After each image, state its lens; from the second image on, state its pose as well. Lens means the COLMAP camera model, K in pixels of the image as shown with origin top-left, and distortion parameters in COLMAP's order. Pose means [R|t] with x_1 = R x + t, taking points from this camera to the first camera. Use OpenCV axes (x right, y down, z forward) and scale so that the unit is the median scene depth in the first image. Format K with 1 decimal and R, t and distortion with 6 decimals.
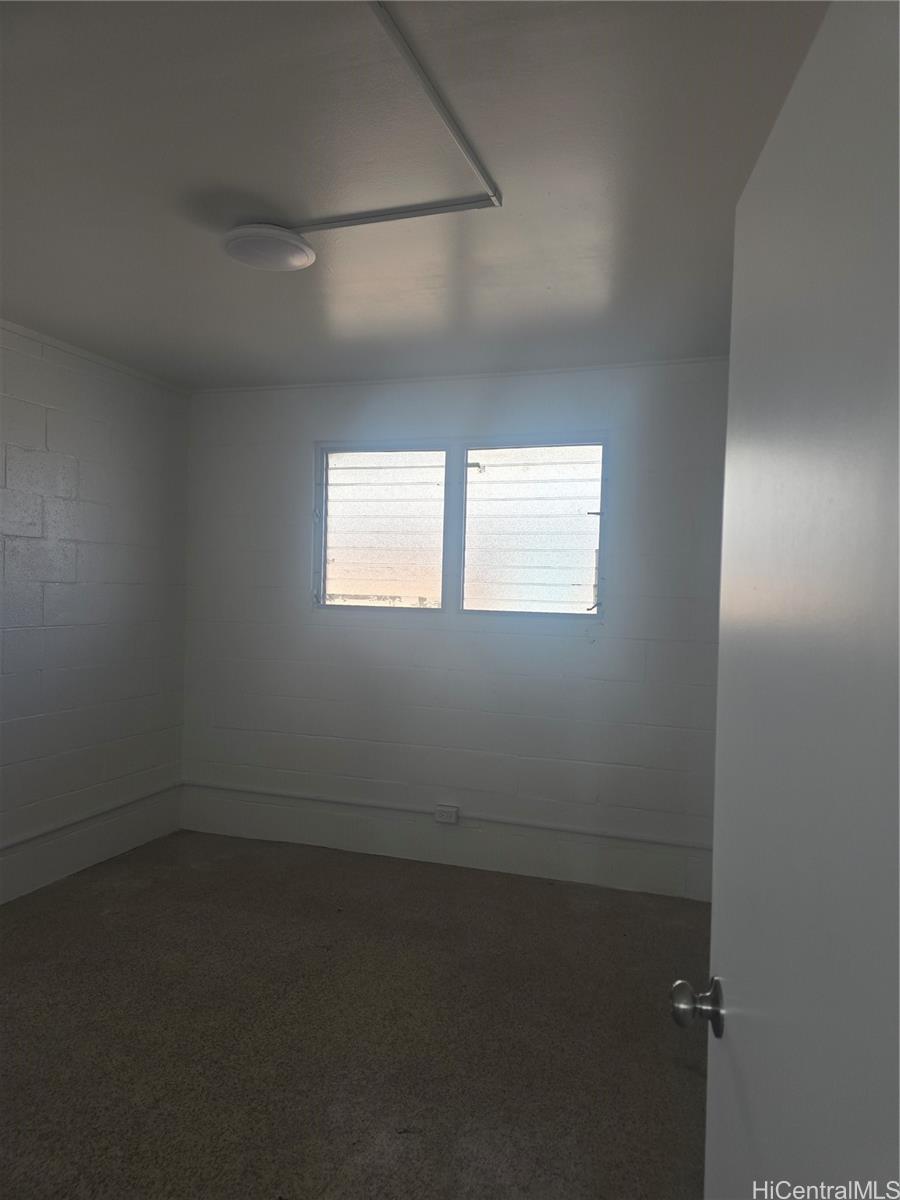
lens RADIAL K [[804.9, 0, 451.0], [0, 804.9, 604.6], [0, 0, 1]] dist [0.071353, -0.062468]
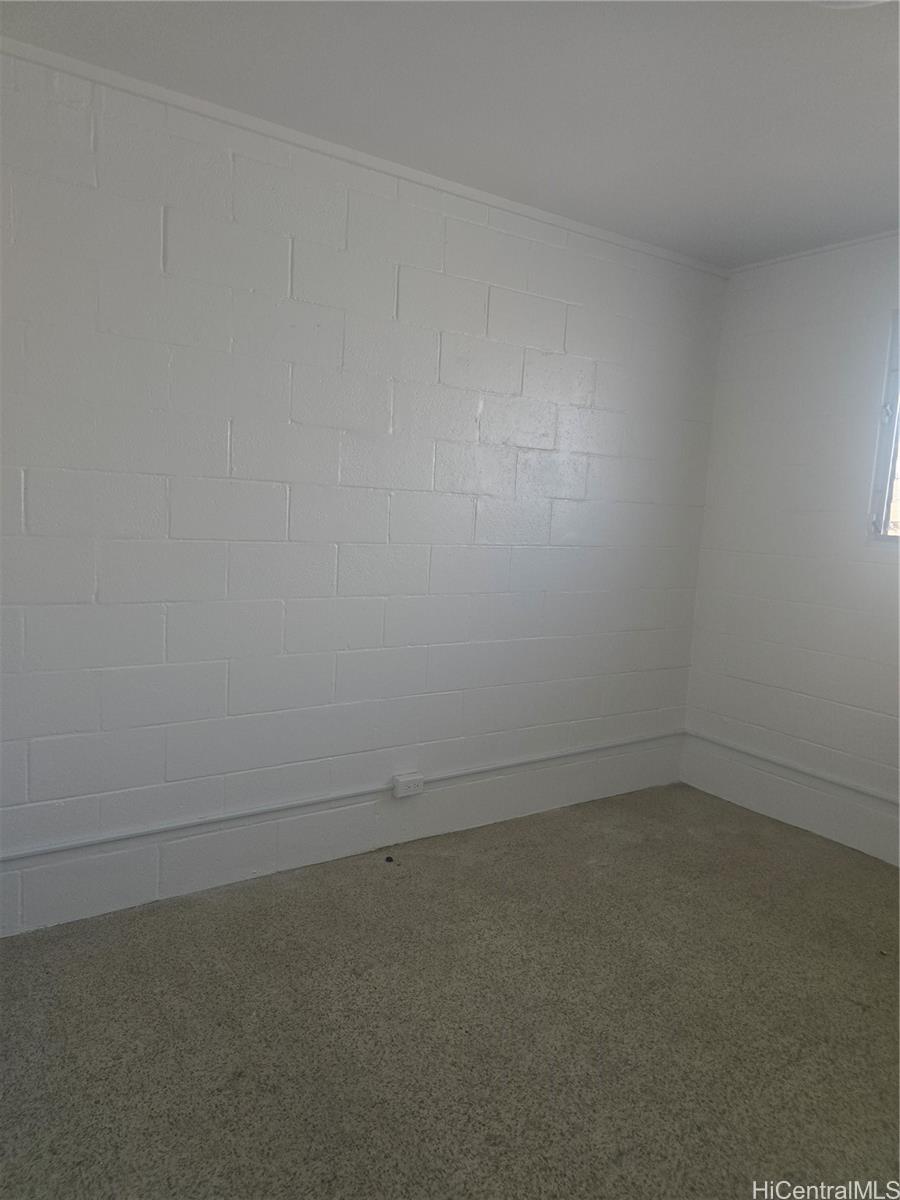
lens RADIAL K [[804.9, 0, 451.0], [0, 804.9, 604.6], [0, 0, 1]] dist [0.071353, -0.062468]
pose [[0.812376, 0.090105, -0.576130, -0.050902], [-0.041861, 0.994452, 0.096504, 0.009393], [0.581630, -0.054280, 0.811641, 0.177908]]
